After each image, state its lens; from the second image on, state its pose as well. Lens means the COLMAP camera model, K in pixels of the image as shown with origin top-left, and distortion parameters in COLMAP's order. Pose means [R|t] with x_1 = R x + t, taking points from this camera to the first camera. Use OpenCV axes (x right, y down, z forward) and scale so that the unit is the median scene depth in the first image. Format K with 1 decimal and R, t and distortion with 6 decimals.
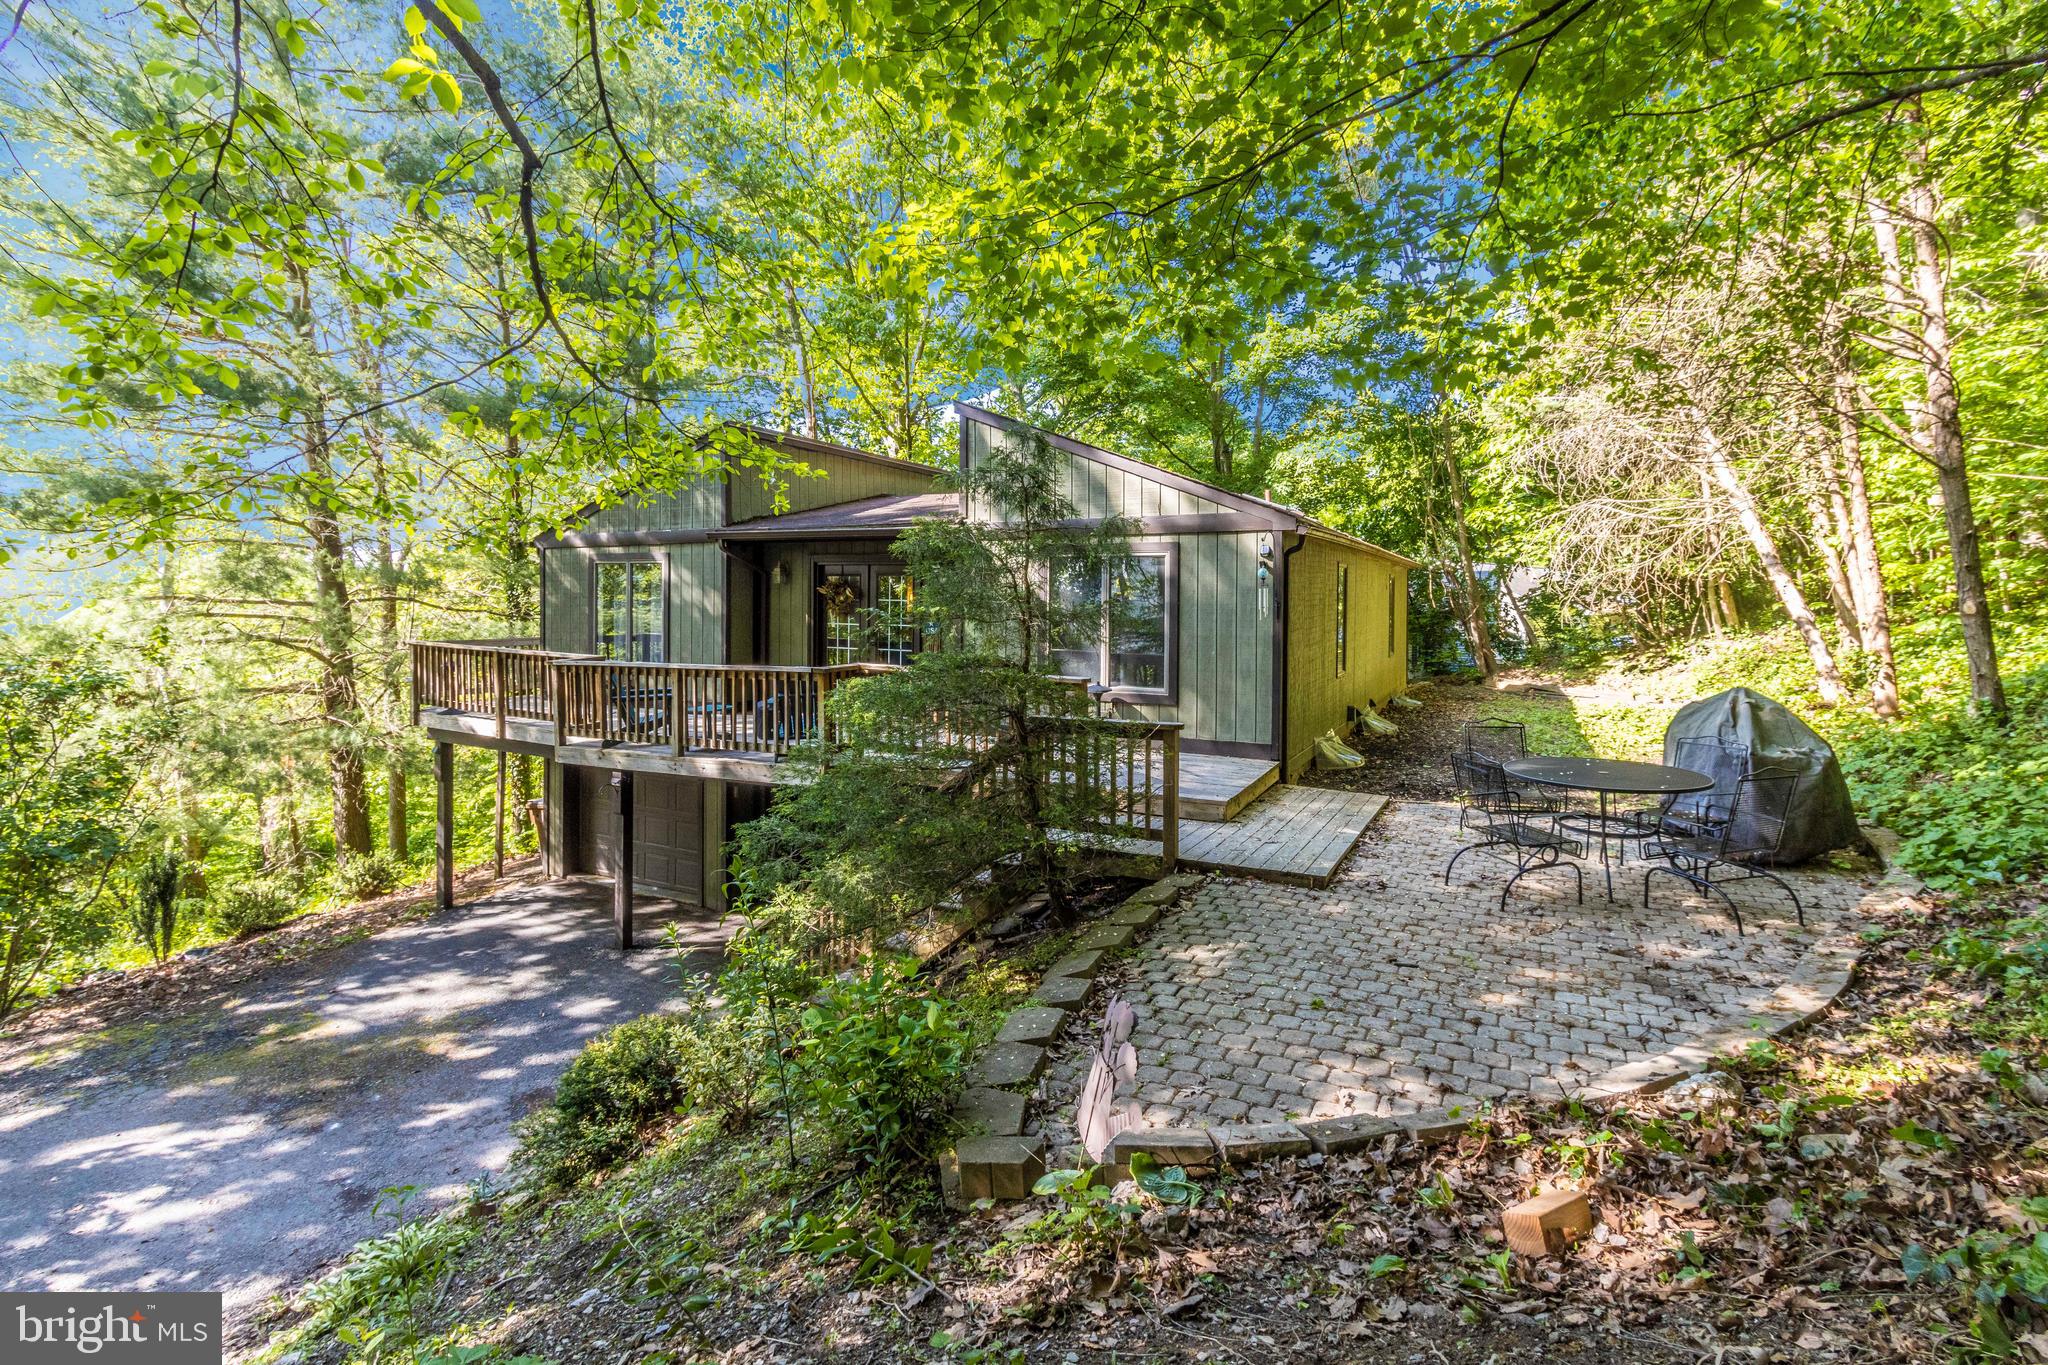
lens RADIAL K [[999.0, 0, 1027.3], [0, 999.0, 627.6], [0, 0, 1]] dist [0.000302, -0.000044]
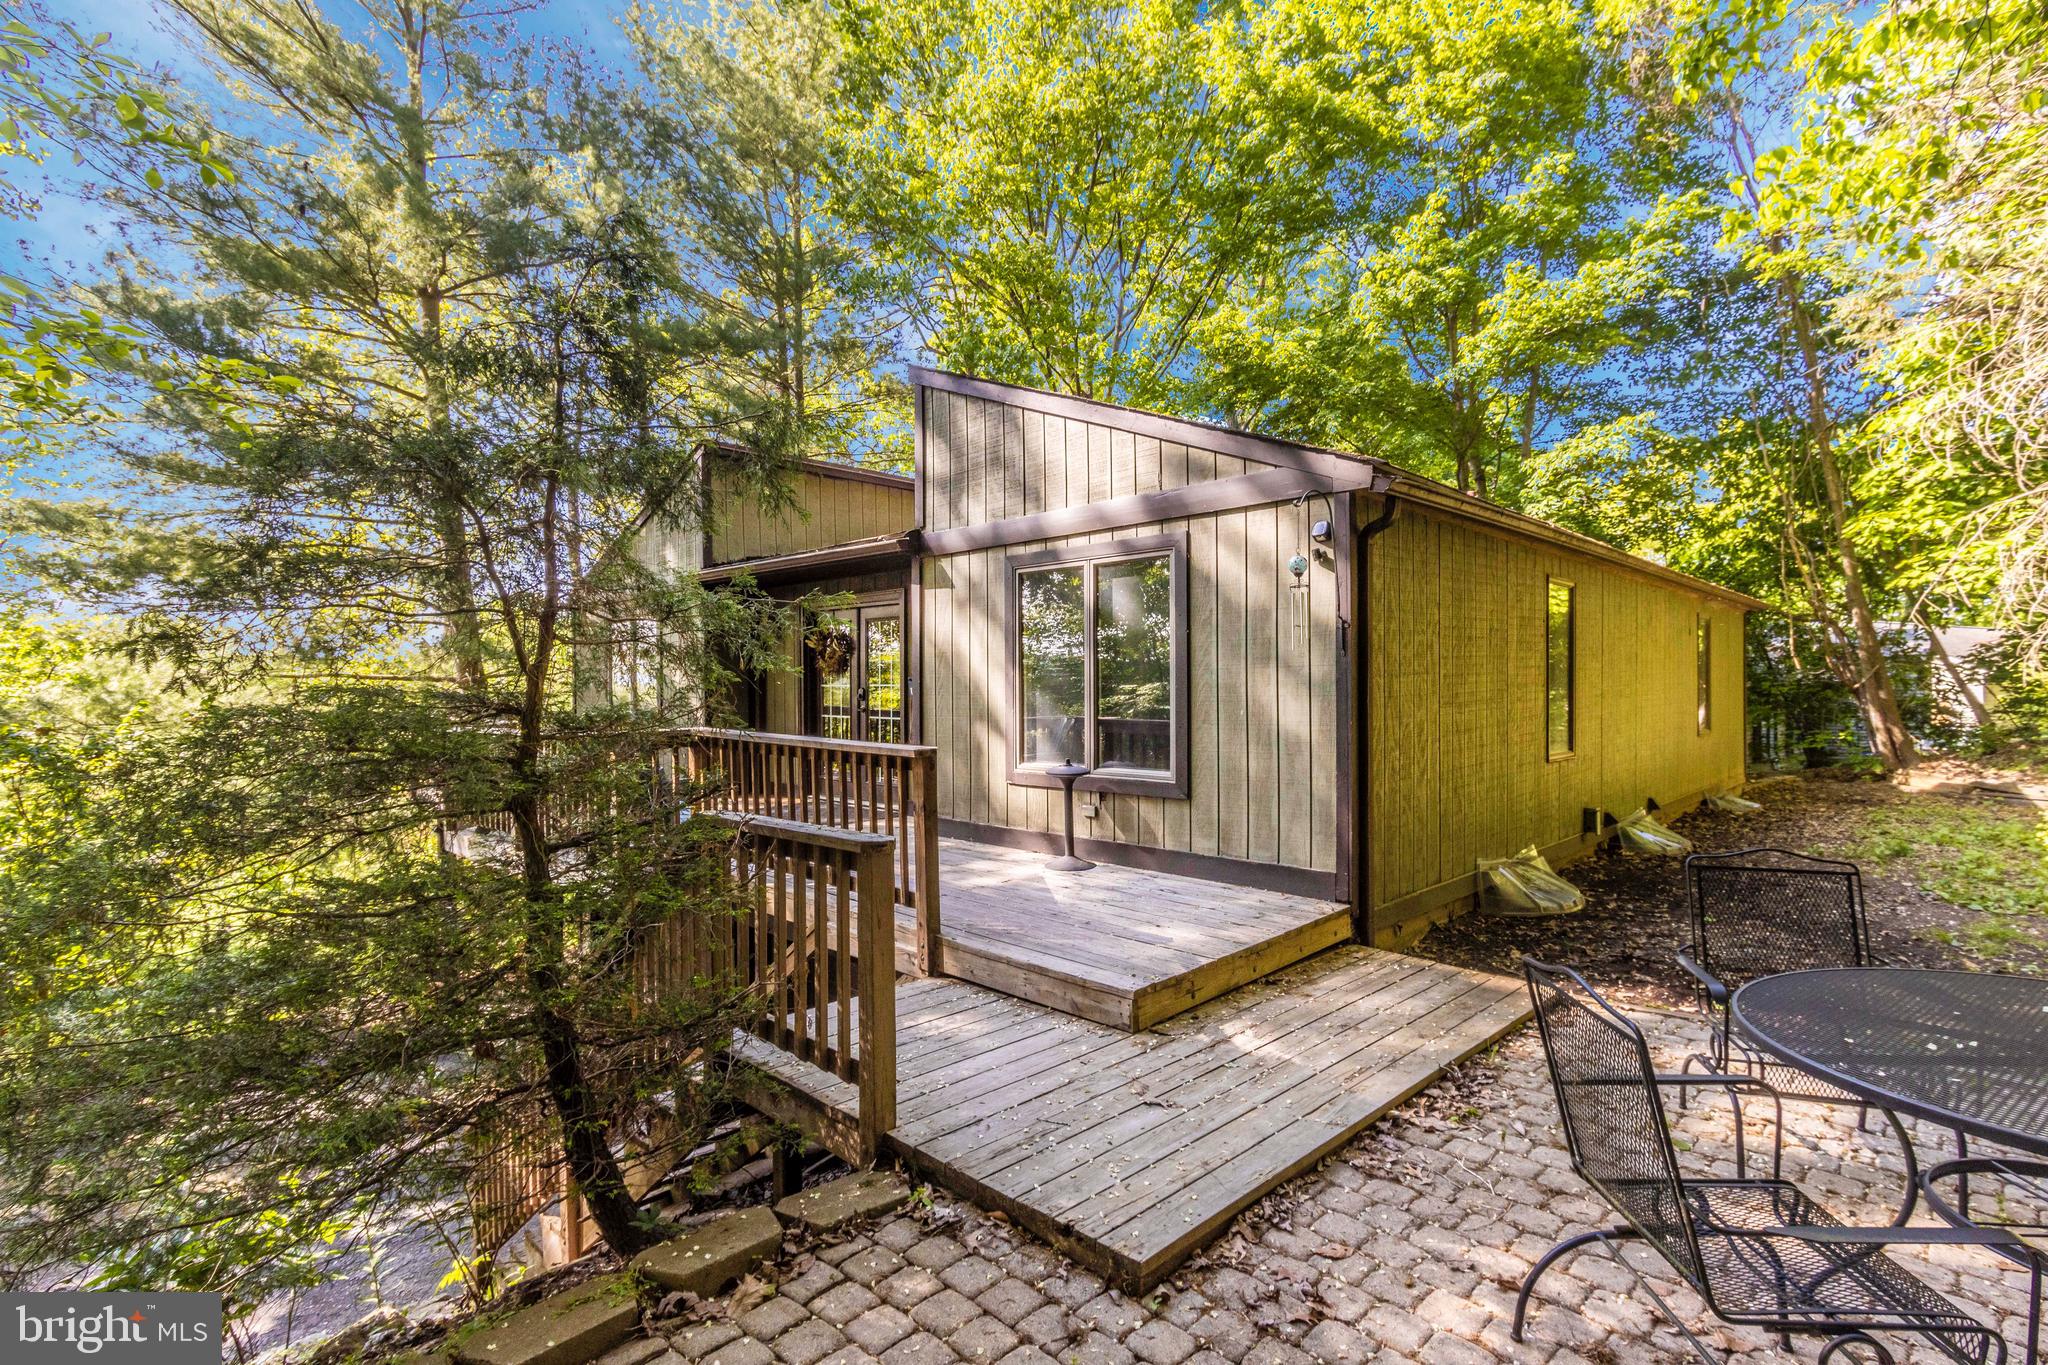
lens RADIAL K [[970.9, 0, 1024.0], [0, 970.9, 682.5], [0, 0, 1]] dist [0.000071, -0.000444]
pose [[0.946736, -0.014834, -0.321669, 0.155934], [0.002898, 0.999290, -0.037556, 0.018065], [0.321998, 0.034624, 0.946107, 0.259355]]
